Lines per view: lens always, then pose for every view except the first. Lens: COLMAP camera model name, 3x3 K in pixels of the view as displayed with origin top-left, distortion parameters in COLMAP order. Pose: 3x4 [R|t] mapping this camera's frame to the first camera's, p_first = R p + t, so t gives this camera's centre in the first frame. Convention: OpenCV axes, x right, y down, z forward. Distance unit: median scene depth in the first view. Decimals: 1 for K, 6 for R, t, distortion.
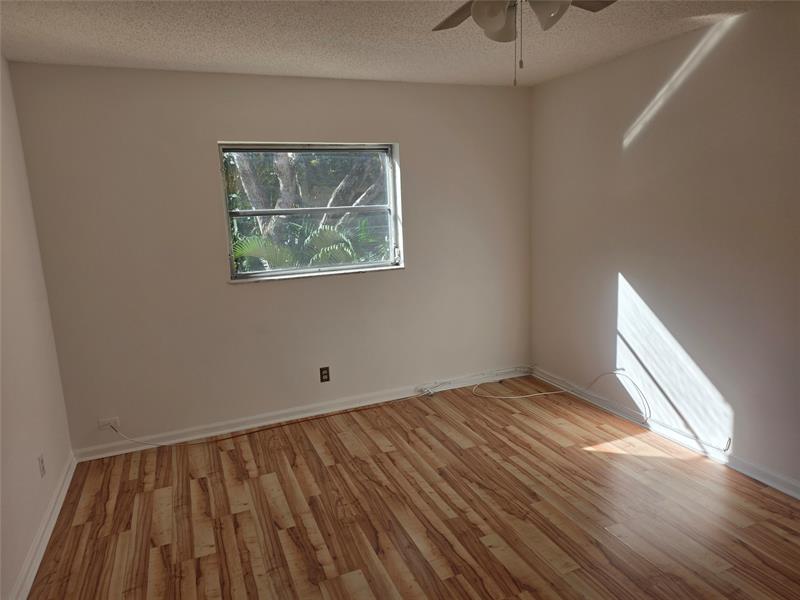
lens RADIAL K [[533.4, 0, 397.5], [0, 533.4, 297.7], [0, 0, 1]] dist [0.063694, -0.044836]
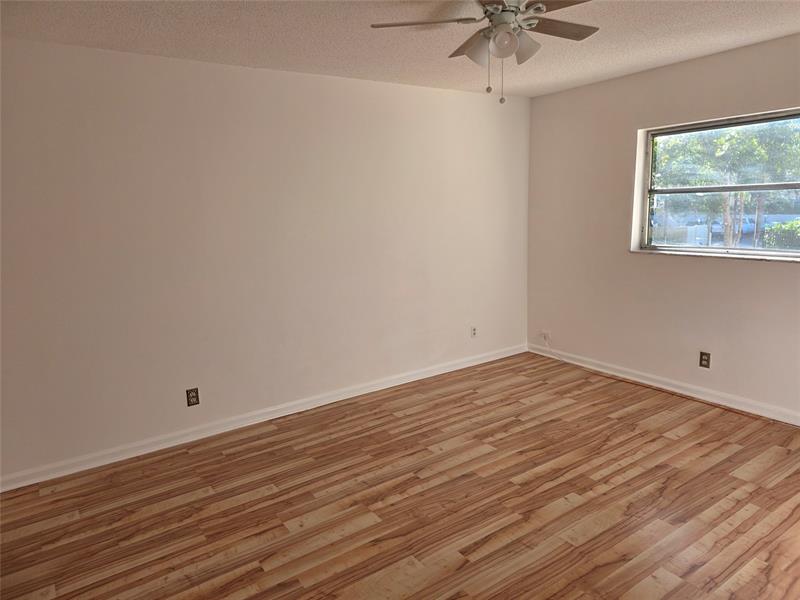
lens RADIAL K [[533.4, 0, 397.5], [0, 533.4, 297.7], [0, 0, 1]] dist [0.063694, -0.044836]
pose [[0.219820, 0.214348, -0.951701, 0.845099], [-0.151535, 0.971223, 0.183745, -0.082479], [0.963699, 0.103825, 0.245976, 0.256866]]
